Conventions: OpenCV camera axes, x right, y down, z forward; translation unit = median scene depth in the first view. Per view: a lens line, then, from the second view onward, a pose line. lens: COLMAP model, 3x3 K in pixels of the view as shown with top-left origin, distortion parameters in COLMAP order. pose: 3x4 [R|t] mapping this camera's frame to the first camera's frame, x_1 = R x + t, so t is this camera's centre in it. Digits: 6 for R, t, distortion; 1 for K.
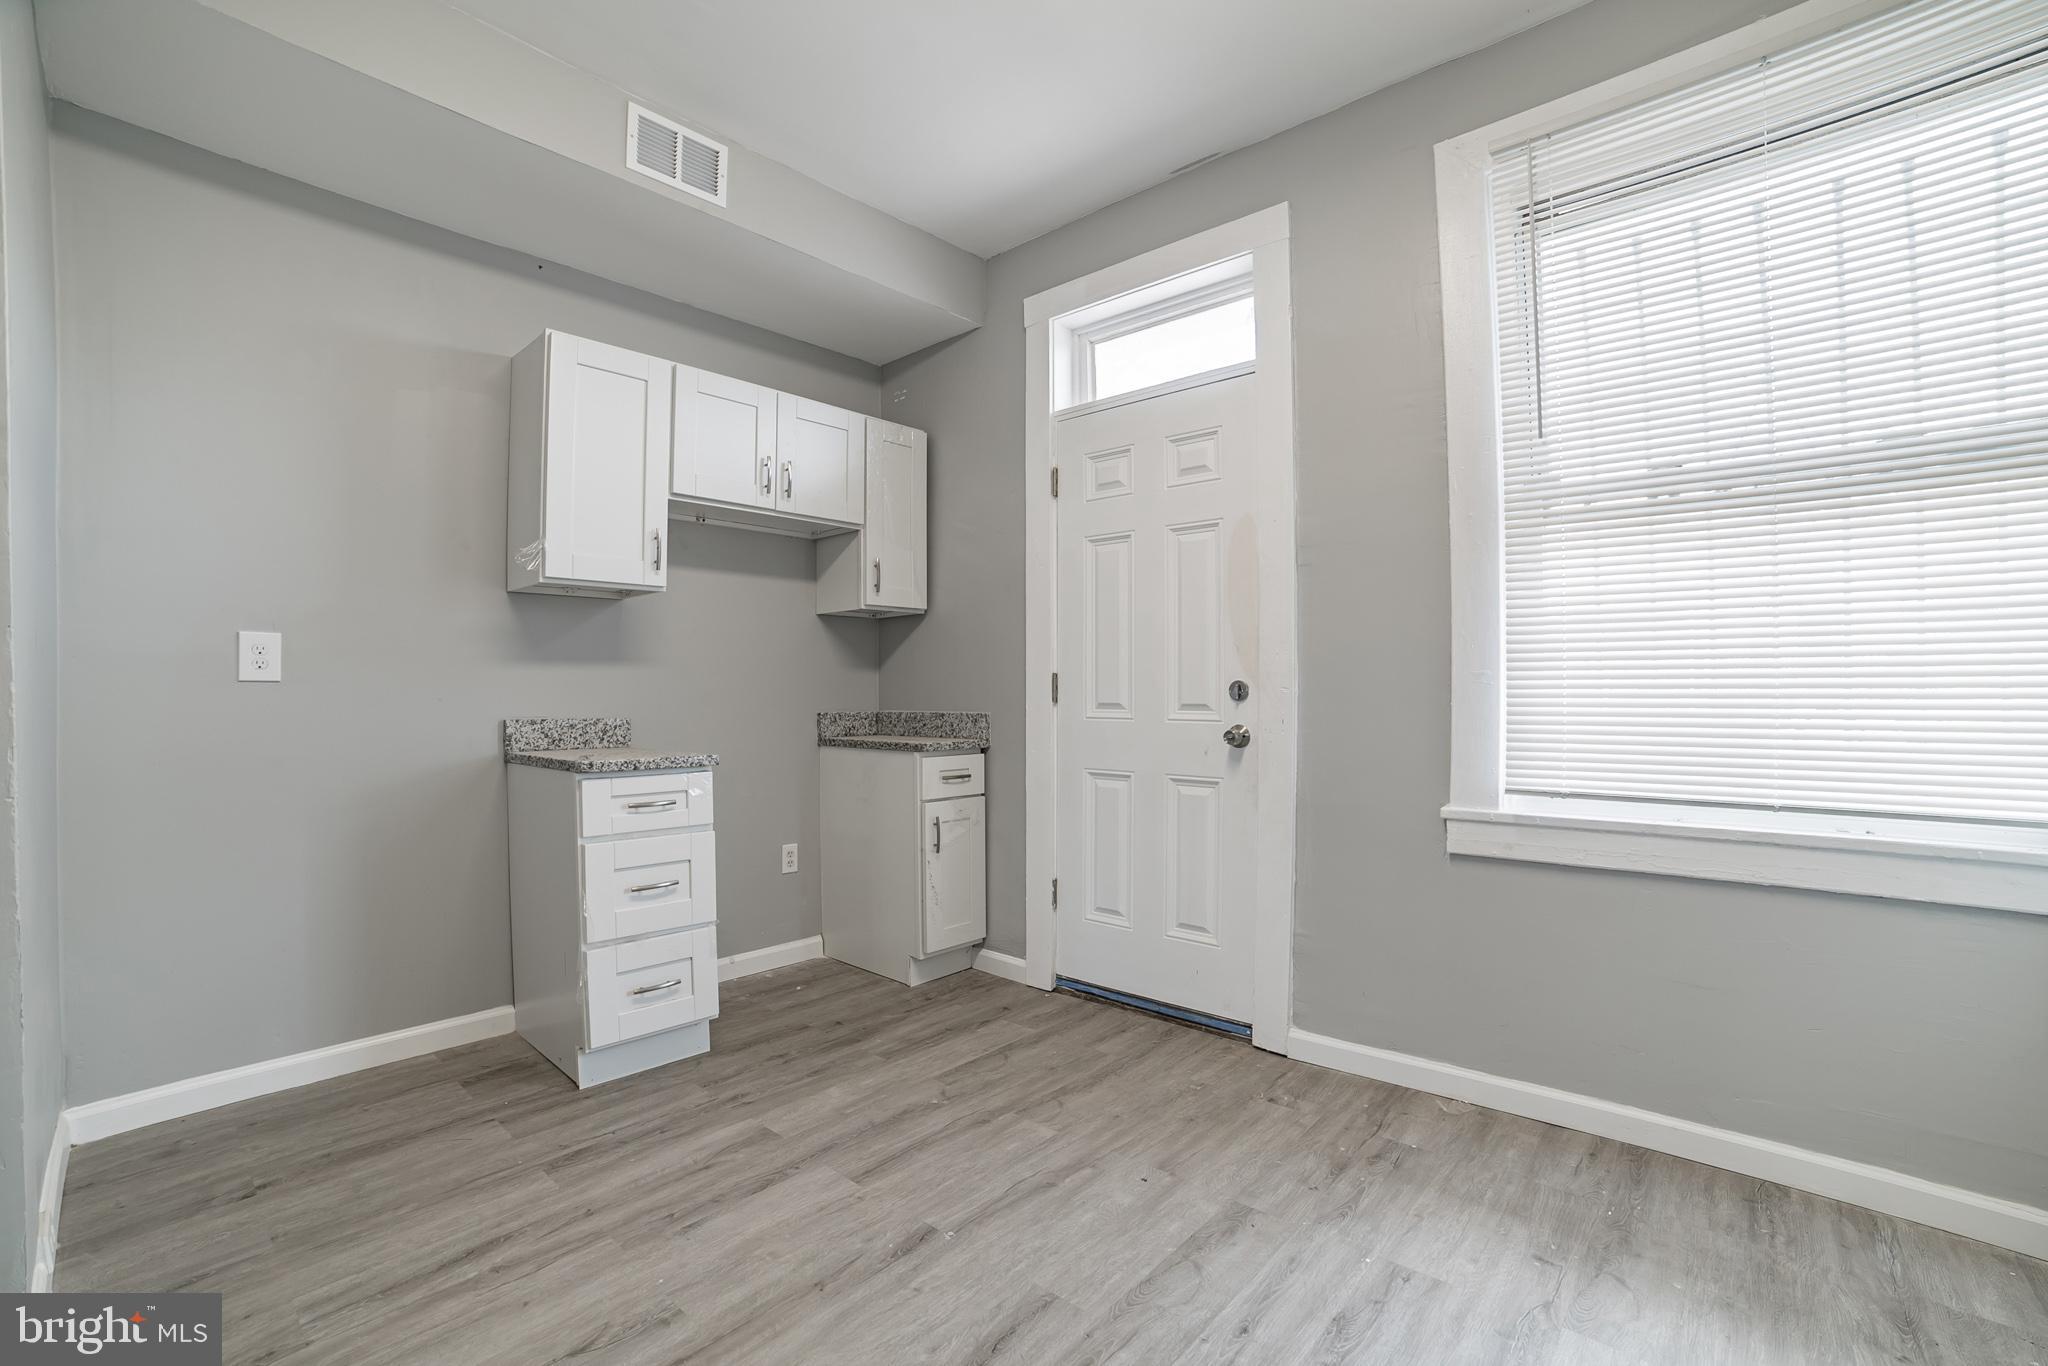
lens RADIAL K [[864.4, 0, 1029.7], [0, 864.4, 692.2], [0, 0, 1]] dist [-0.100649, 0.031993]
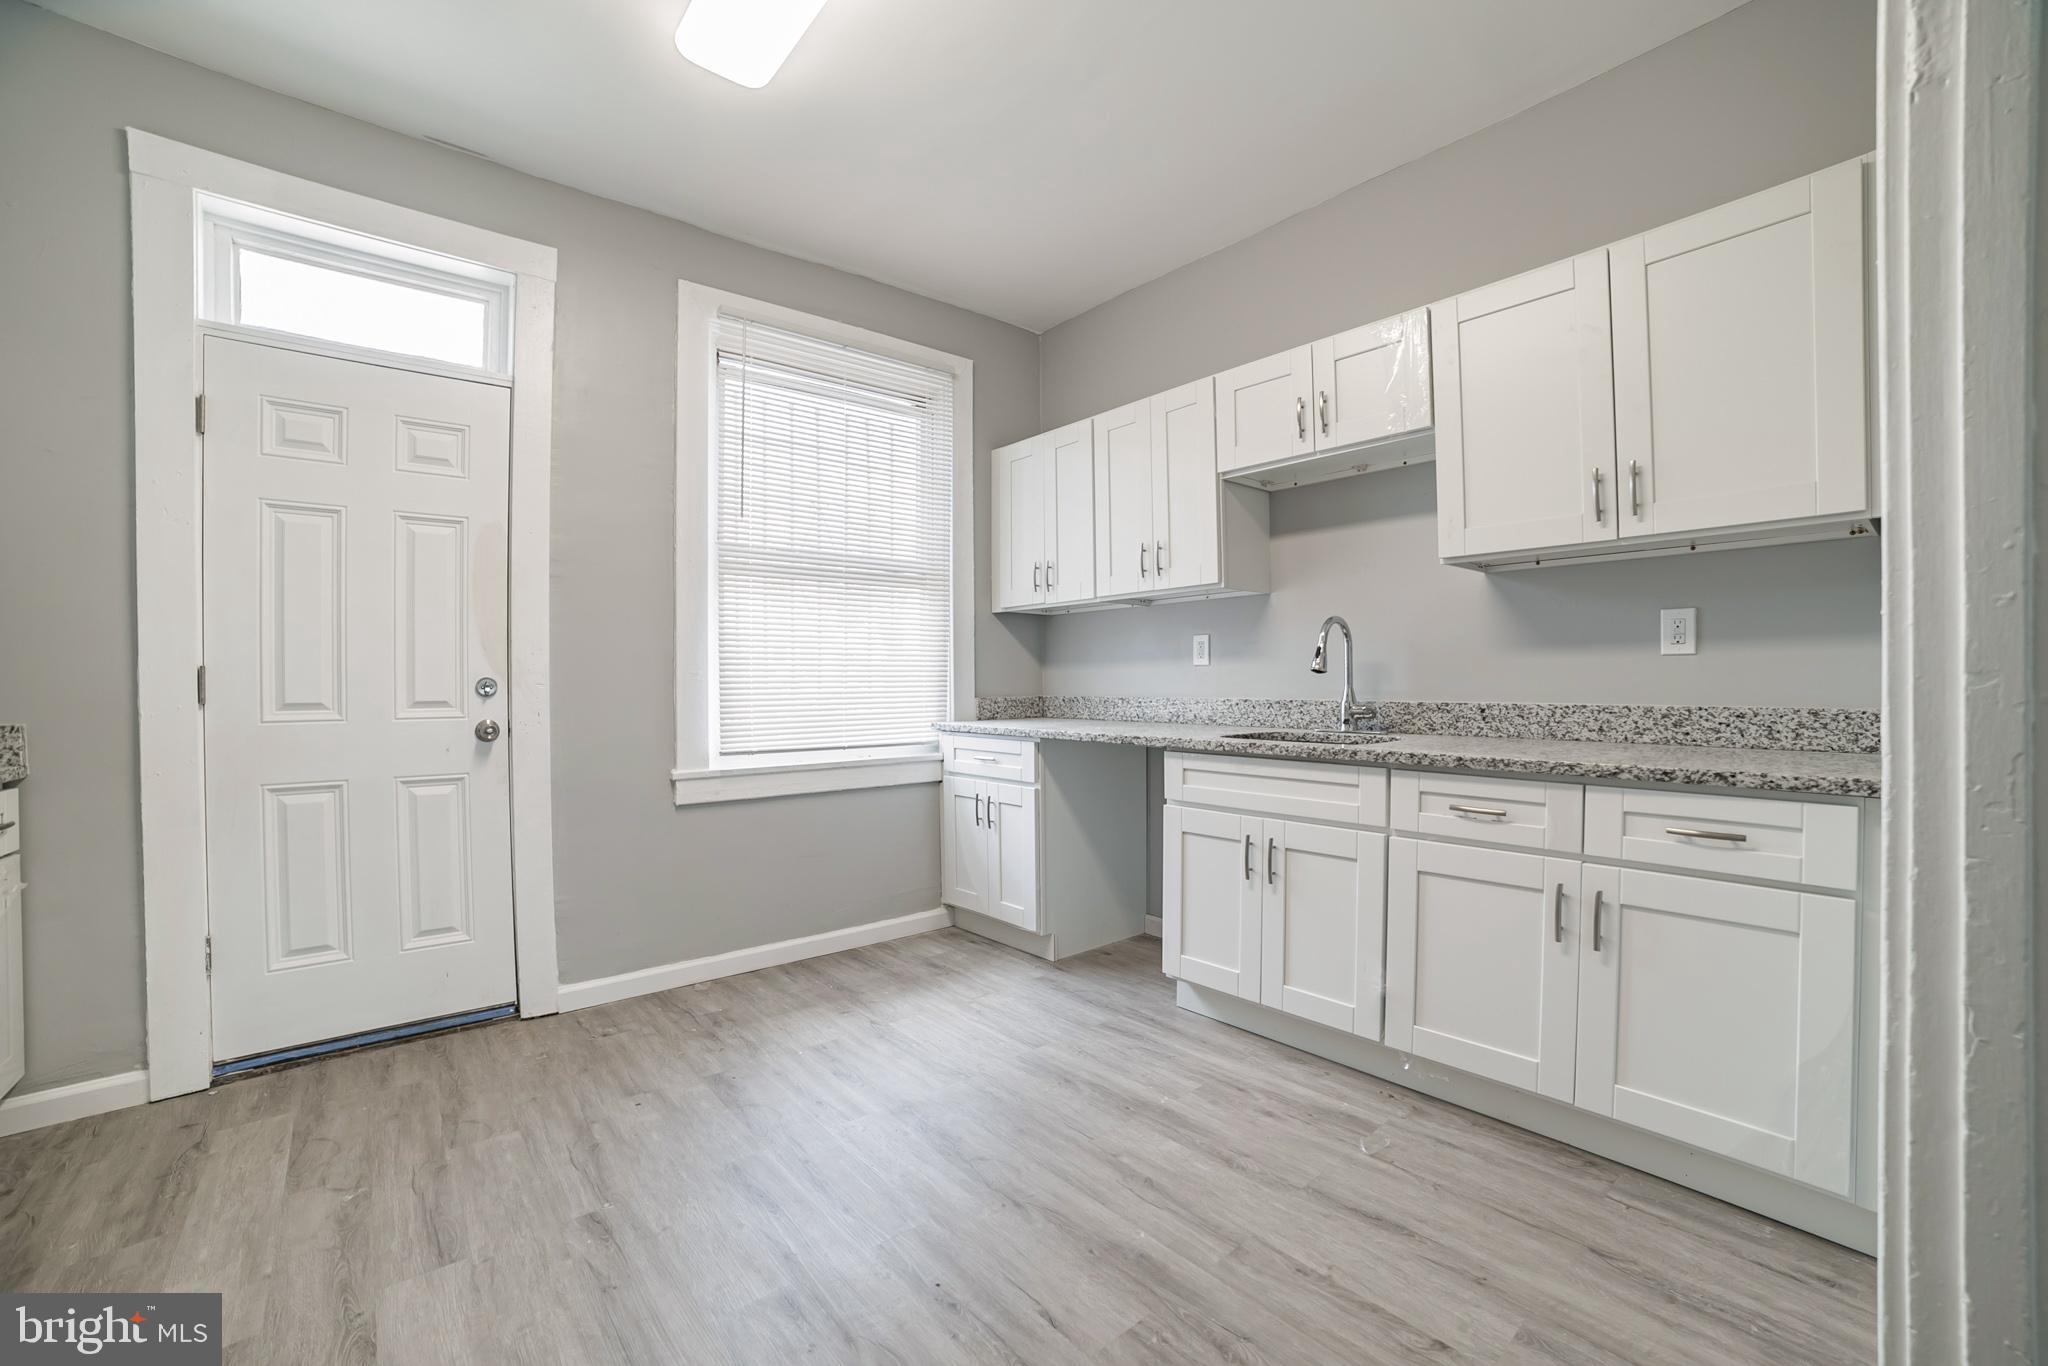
lens RADIAL K [[864.4, 0, 1029.7], [0, 864.4, 692.2], [0, 0, 1]] dist [-0.100649, 0.031993]
pose [[0.134099, -0.007783, 0.990937, -0.732322], [0.012628, 0.999901, 0.006144, 0.007253], [-0.990888, 0.011690, 0.134184, 0.235834]]
